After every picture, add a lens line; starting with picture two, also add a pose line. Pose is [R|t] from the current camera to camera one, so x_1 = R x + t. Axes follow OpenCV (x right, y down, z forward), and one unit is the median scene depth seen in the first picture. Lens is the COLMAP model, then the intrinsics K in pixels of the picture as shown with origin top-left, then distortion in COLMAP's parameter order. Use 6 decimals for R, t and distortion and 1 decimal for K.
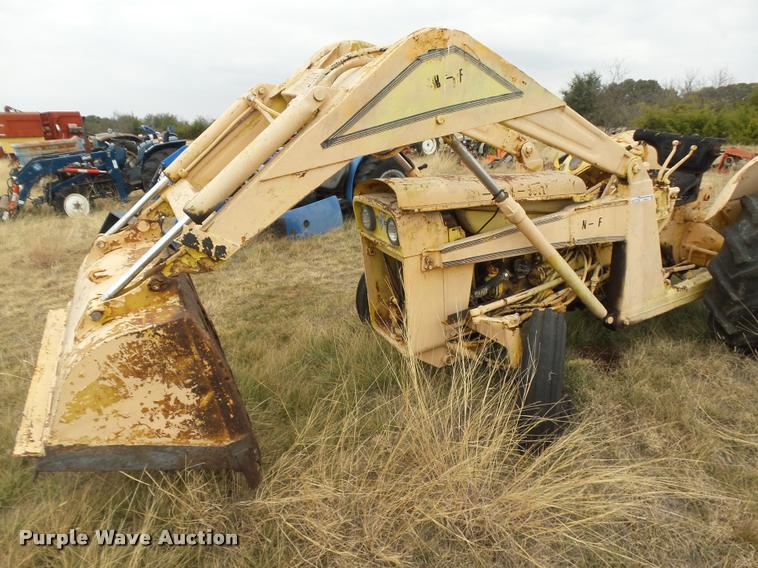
lens RADIAL K [[524.4, 0, 379.1], [0, 524.4, 278.0], [0, 0, 1]] dist [-0.020701, 0.003674]
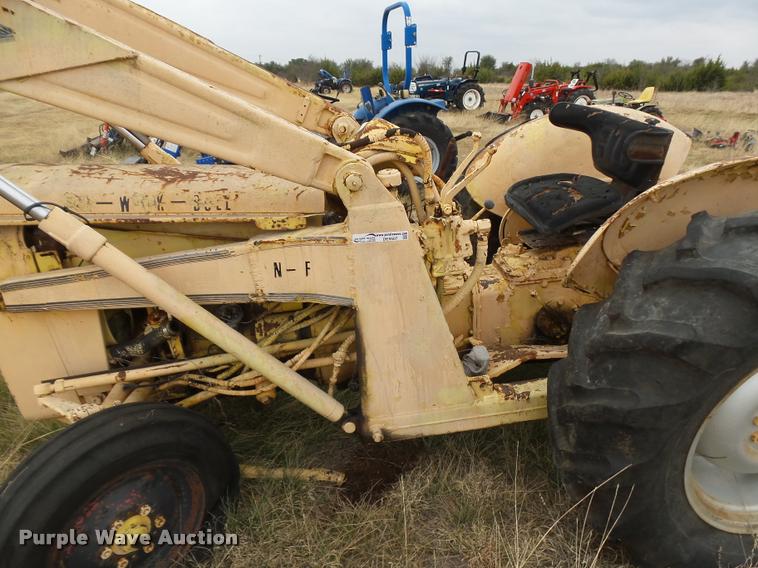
lens RADIAL K [[524.4, 0, 378.1], [0, 524.4, 282.5], [0, 0, 1]] dist [-0.020701, 0.003674]
pose [[0.945100, 0.147445, -0.291626, 0.639364], [-0.120338, 0.986742, 0.108900, -0.157450], [0.303816, -0.067827, 0.950313, 0.458296]]
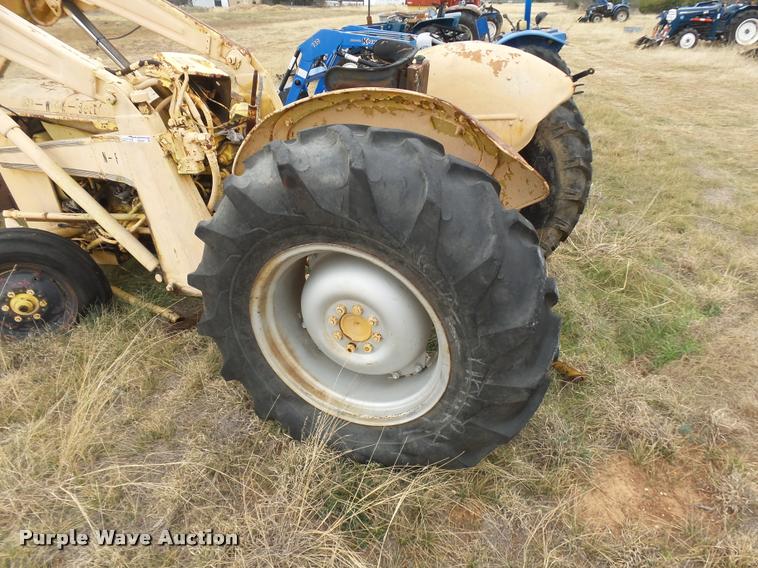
lens RADIAL K [[524.4, 0, 377.3], [0, 524.4, 290.3], [0, 0, 1]] dist [-0.020701, 0.003674]
pose [[0.692599, 0.363665, -0.622939, 1.263974], [-0.211025, 0.927979, 0.307122, -0.246121], [0.689764, -0.081257, 0.719460, 0.641531]]
